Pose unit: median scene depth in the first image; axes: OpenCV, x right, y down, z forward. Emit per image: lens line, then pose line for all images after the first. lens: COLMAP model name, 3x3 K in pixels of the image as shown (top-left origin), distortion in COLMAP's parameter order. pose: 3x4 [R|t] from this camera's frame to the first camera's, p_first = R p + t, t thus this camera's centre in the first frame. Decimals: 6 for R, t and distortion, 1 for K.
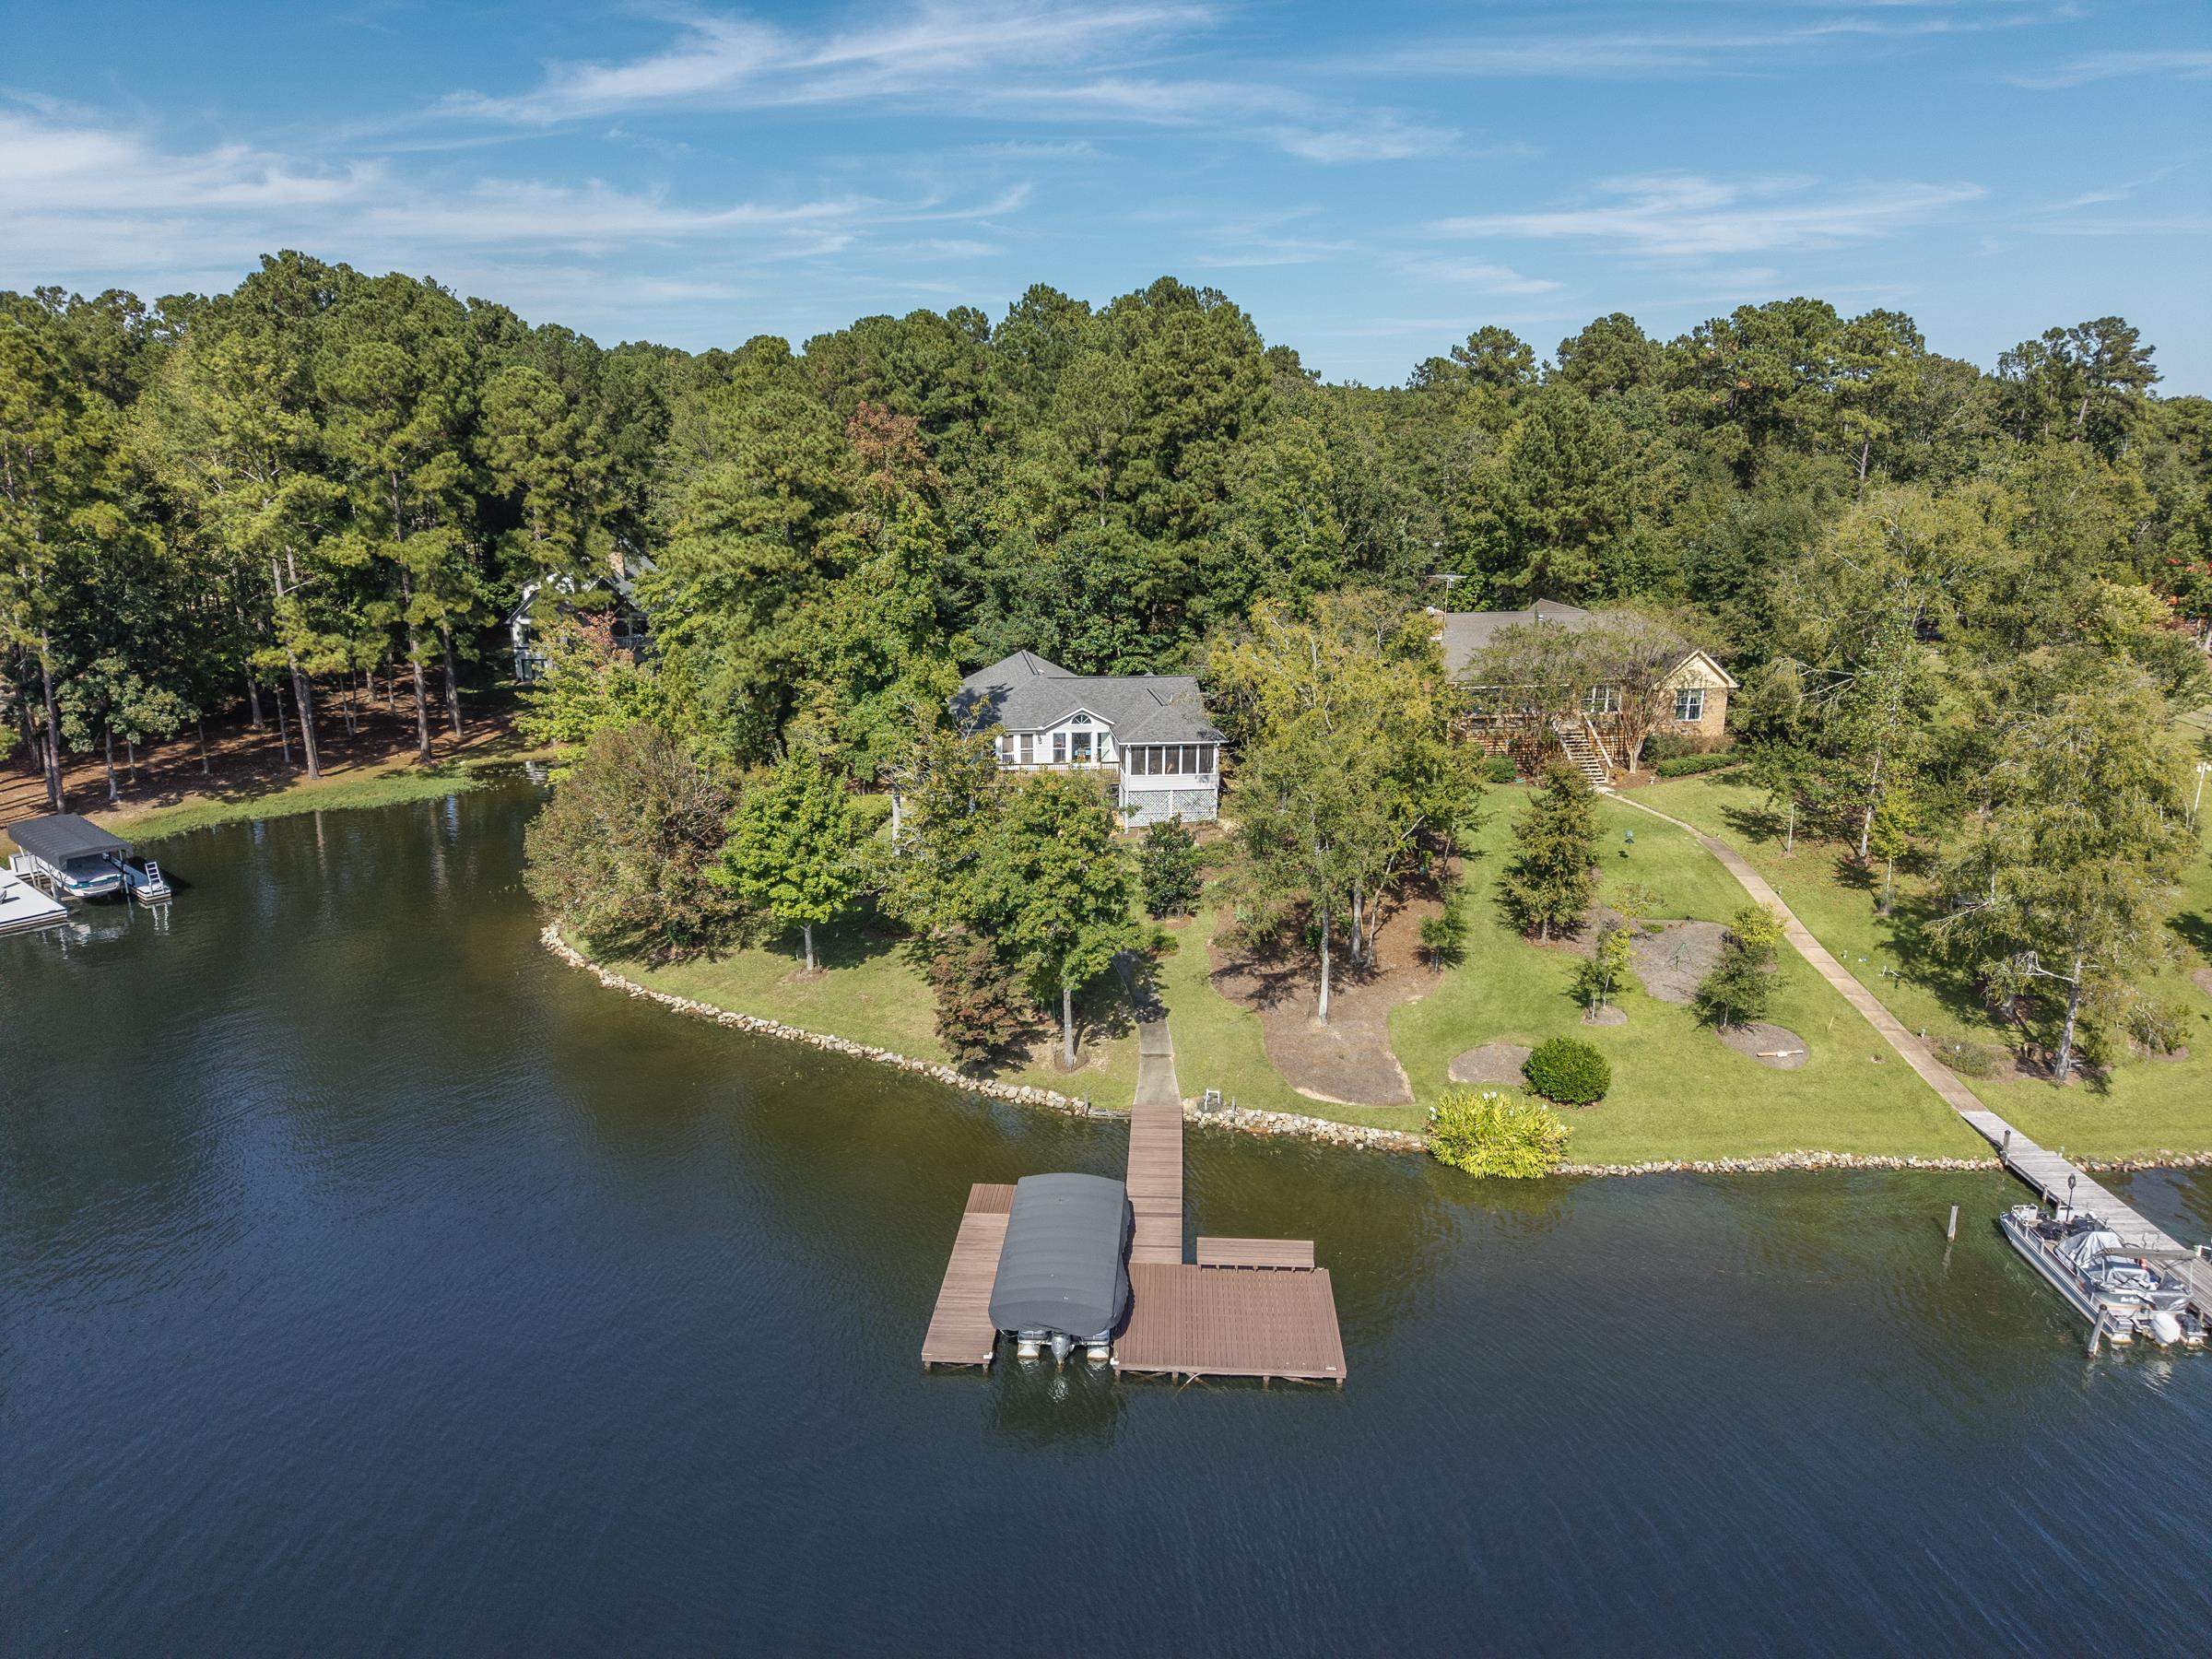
lens RADIAL K [[1490.2, 0, 1108.5], [0, 1490.2, 824.8], [0, 0, 1]] dist [0.060473, -0.070895]
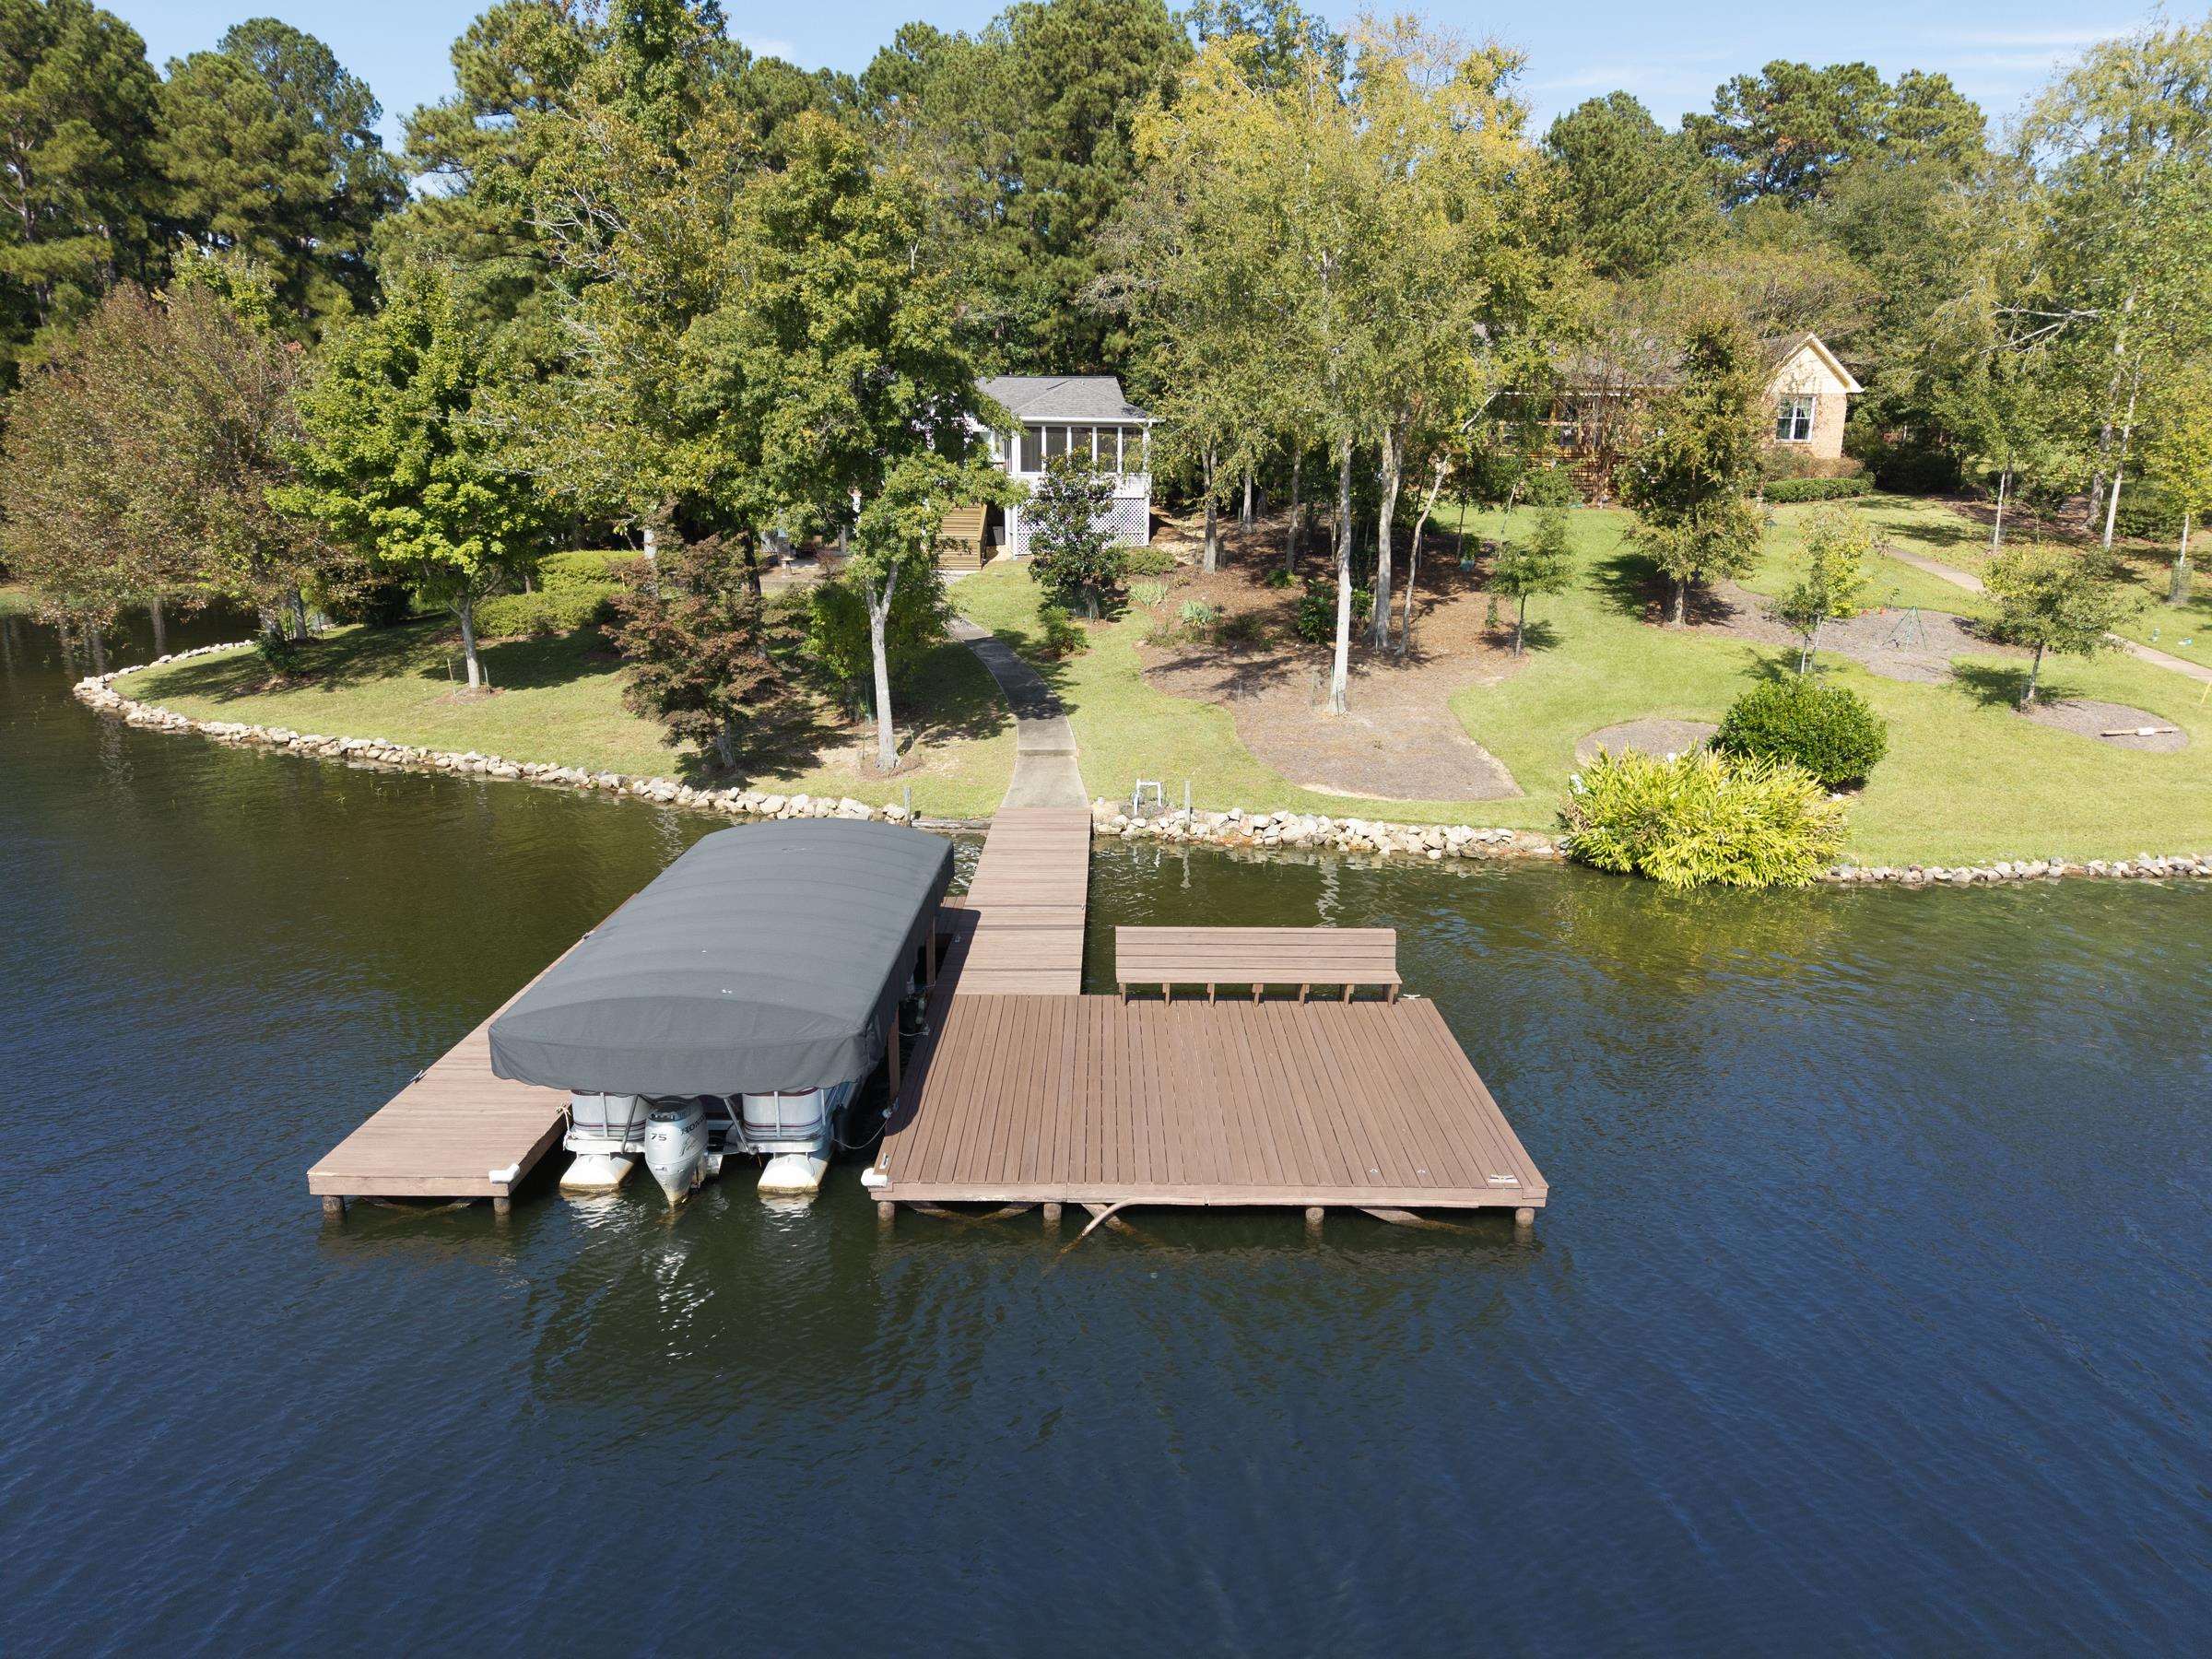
lens RADIAL K [[1489.4, 0, 1105.4], [0, 1489.4, 833.1], [0, 0, 1]] dist [0.017509, -0.006765]
pose [[0.998893, -0.011456, 0.045631, 0.020368], [0.012379, 0.999723, -0.019999, 0.138228], [-0.045389, 0.020542, 0.998758, 0.316002]]
